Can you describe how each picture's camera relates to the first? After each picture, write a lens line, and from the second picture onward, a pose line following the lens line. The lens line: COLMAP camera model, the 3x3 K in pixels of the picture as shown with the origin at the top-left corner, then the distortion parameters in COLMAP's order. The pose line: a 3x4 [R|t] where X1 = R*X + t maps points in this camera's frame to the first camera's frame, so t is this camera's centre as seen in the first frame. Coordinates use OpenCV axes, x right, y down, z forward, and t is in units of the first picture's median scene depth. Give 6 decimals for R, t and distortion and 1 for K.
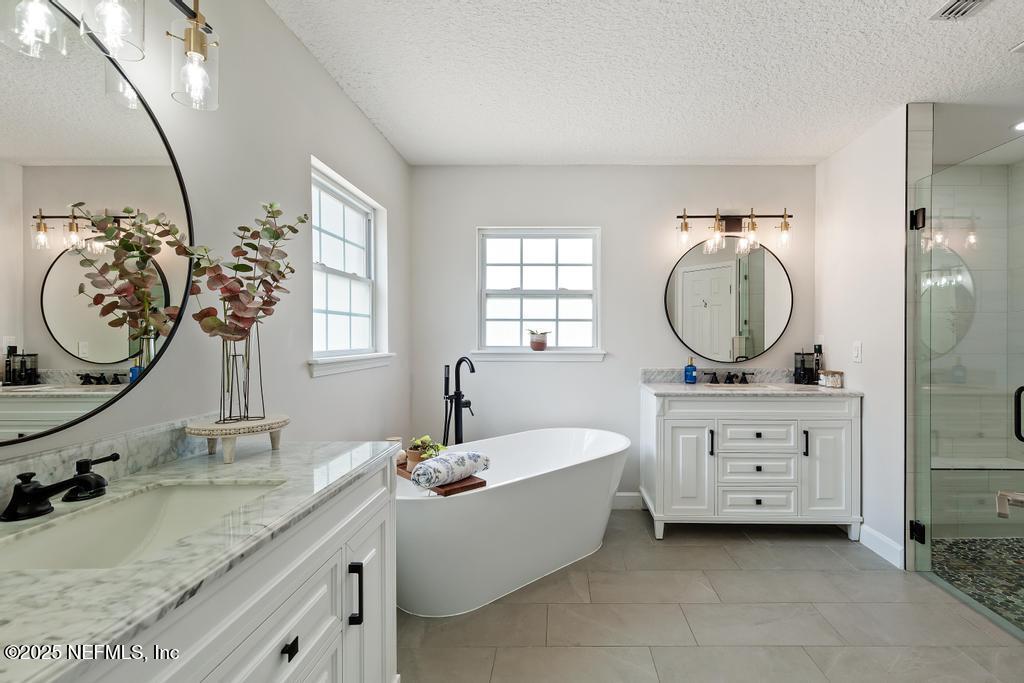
lens RADIAL K [[478.5, 0, 557.6], [0, 478.5, 337.6], [0, 0, 1]] dist [0.001963, -0.000042]
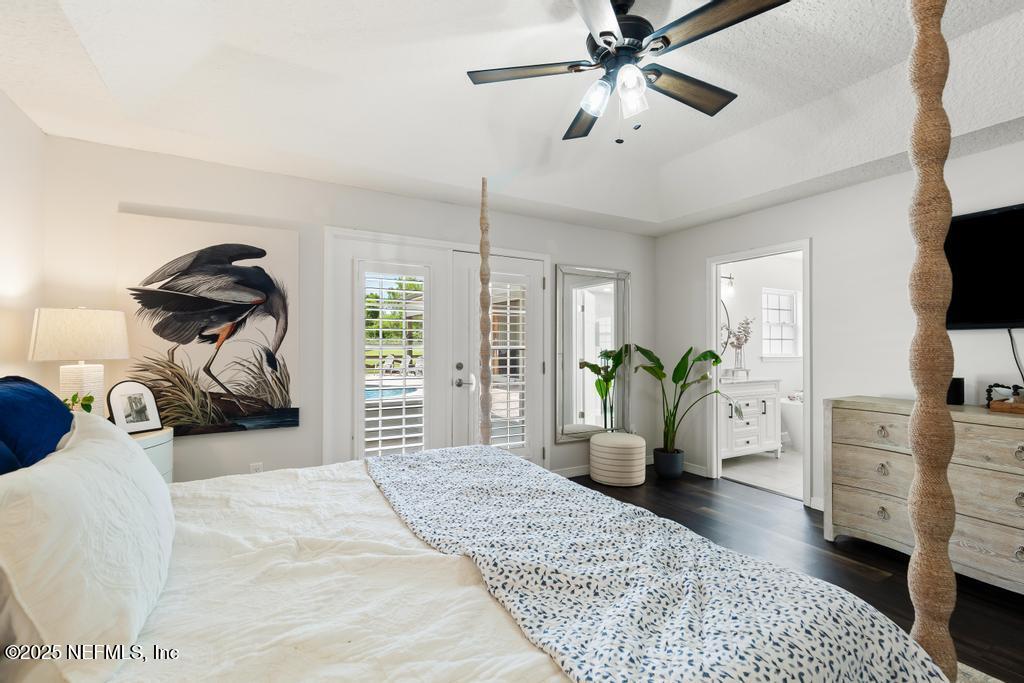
lens RADIAL K [[462.9, 0, 512.0], [0, 462.9, 341.5], [0, 0, 1]] dist [0.000916, -0.000063]
pose [[0.494109, -0.006788, -0.869374, 1.227011], [-0.004816, 0.999933, -0.010545, -0.006594], [0.869387, 0.009397, 0.494043, -1.787400]]
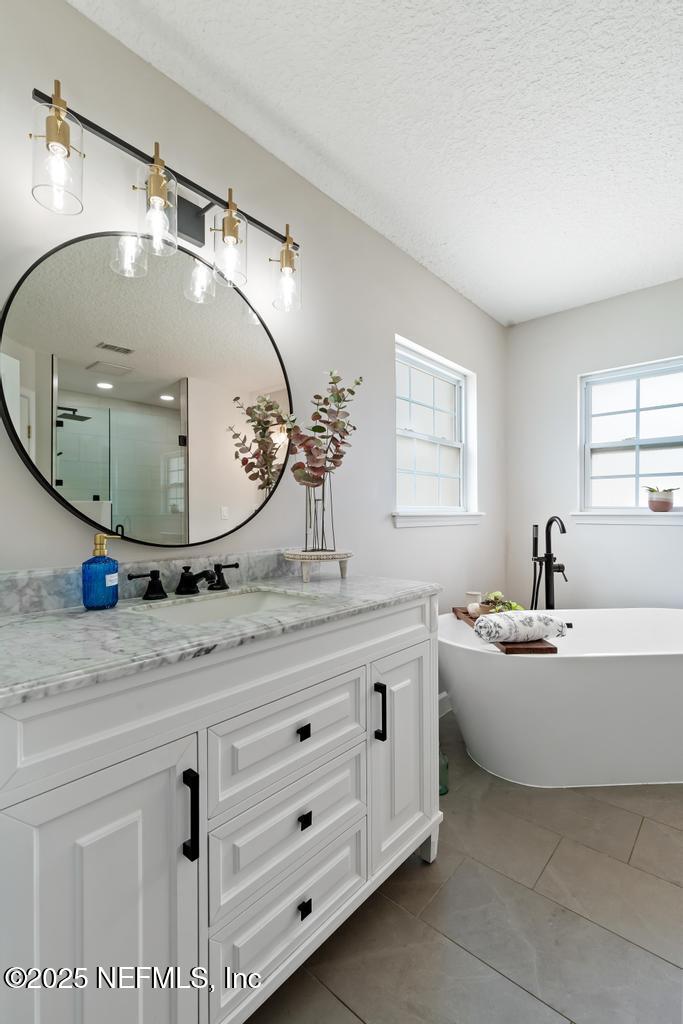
lens RADIAL K [[457.2, 0, 344.0], [0, 457.2, 513.9], [0, 0, 1]] dist [0.003106, -0.000240]
pose [[0.750339, 0.001401, -0.661052, 0.118060], [-0.000017, 0.999998, 0.002100, 0.047851], [0.661054, -0.001565, 0.750337, 0.096206]]
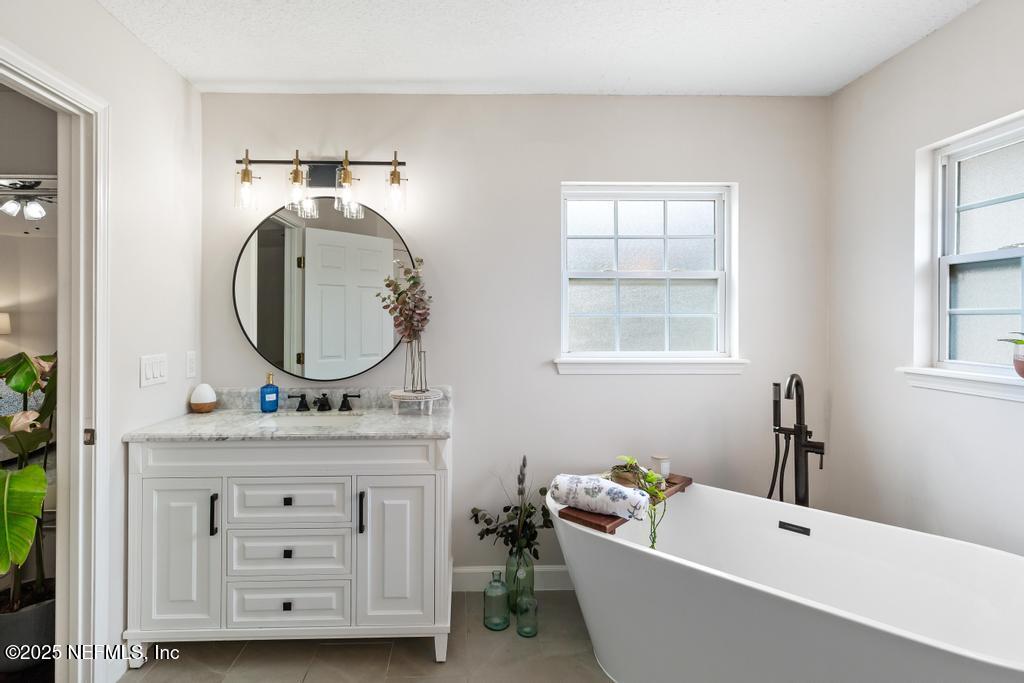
lens RADIAL K [[490.4, 0, 477.2], [0, 490.4, 322.9], [0, 0, 1]] dist [0.007266, 0.000186]
pose [[0.026633, 0.003051, -0.999641, 0.670345], [-0.001454, 0.999994, 0.003013, -0.045079], [0.999644, 0.001373, 0.026638, 0.767363]]
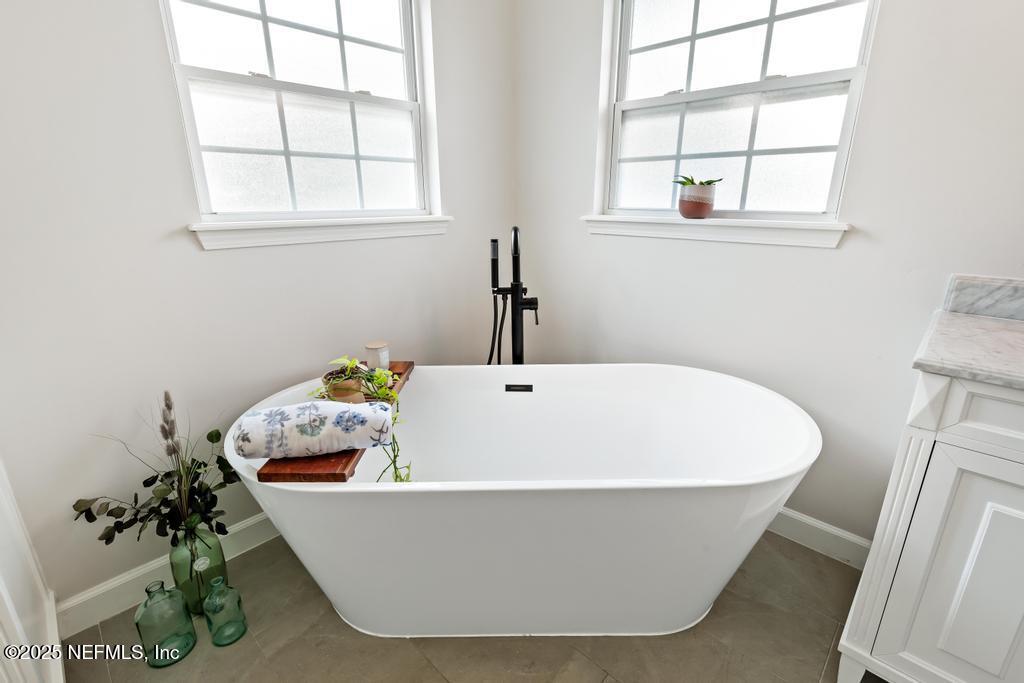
lens RADIAL K [[462.9, 0, 512.0], [0, 462.9, 341.5], [0, 0, 1]] dist [0.000916, -0.000063]
pose [[0.720088, 0.204831, -0.662961, 0.293859], [0.001512, 0.954971, 0.296695, 0.009256], [0.693881, -0.214649, 0.687353, 0.814480]]
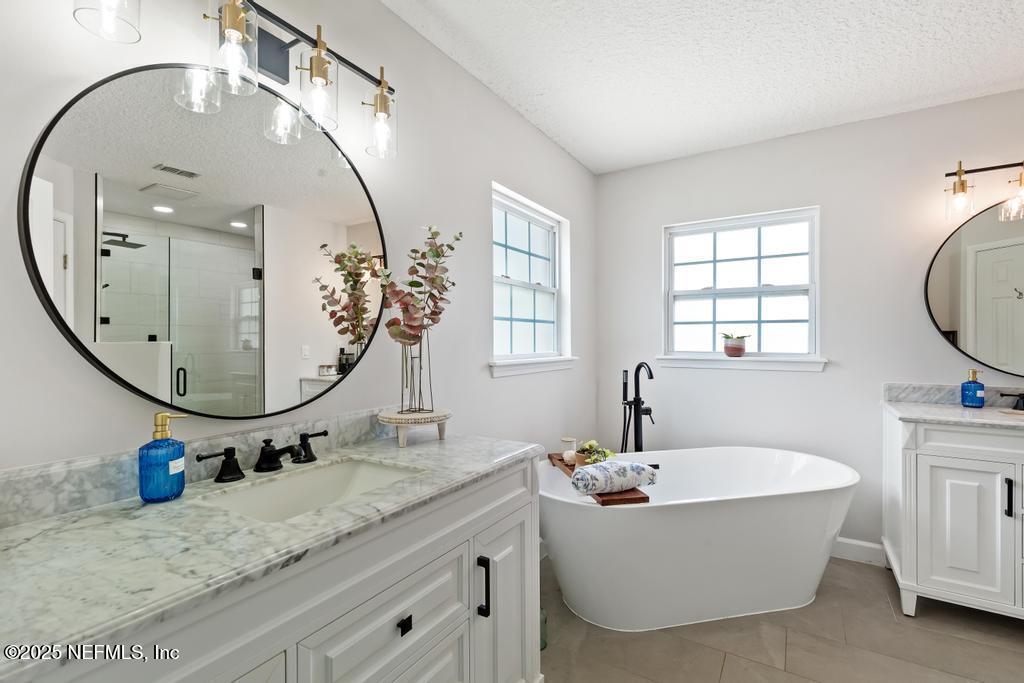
lens RADIAL K [[460.1, 0, 509.3], [0, 460.1, 341.0], [0, 0, 1]] dist [0.002676, -0.000303]
pose [[0.848914, -0.000828, -0.528530, 0.093543], [0.000185, 0.999999, -0.001269, -0.001779], [0.528531, 0.000979, 0.848914, 0.099518]]
